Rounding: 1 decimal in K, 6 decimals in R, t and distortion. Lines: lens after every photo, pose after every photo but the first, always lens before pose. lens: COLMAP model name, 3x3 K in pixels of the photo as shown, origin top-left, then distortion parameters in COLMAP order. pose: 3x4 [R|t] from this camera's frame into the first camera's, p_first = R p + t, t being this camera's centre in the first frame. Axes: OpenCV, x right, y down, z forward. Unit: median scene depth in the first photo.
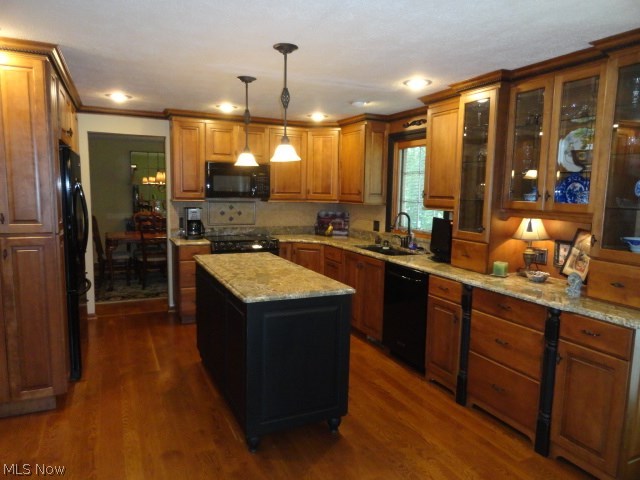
lens RADIAL K [[442.2, 0, 321.7], [0, 442.2, 240.0], [0, 0, 1]] dist [0.000989, 0.005081]
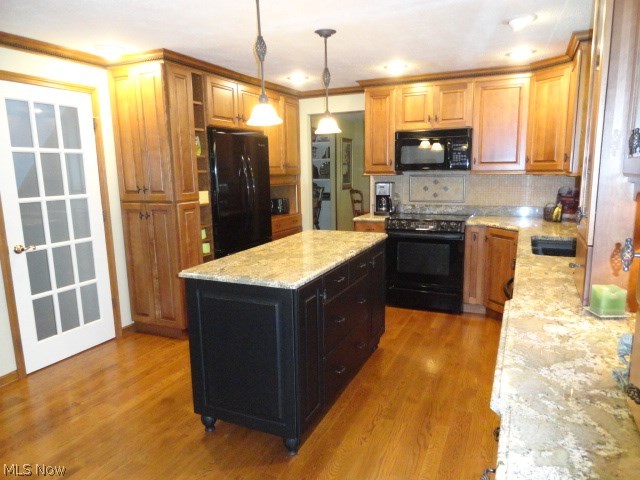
lens RADIAL K [[442.2, 0, 320.1], [0, 442.2, 242.4], [0, 0, 1]] dist [0.000989, 0.005081]
pose [[0.649689, 0.094567, -0.754295, 0.549953], [-0.054469, 0.995473, 0.077889, -0.017561], [0.758246, -0.009518, 0.651899, 0.434242]]
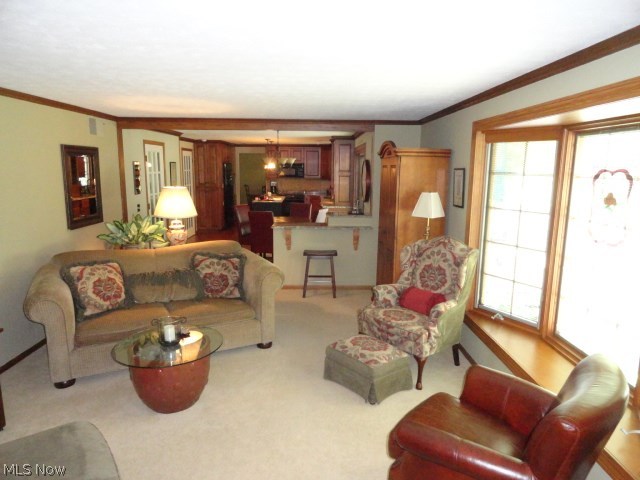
lens RADIAL K [[442.2, 0, 320.0], [0, 442.2, 241.2], [0, 0, 1]] dist [0.000989, 0.005081]
pose [[0.901918, 0.062084, -0.427421, 1.734303], [-0.039233, 0.997300, 0.062073, 0.170349], [0.430121, -0.039215, 0.901919, -1.996625]]
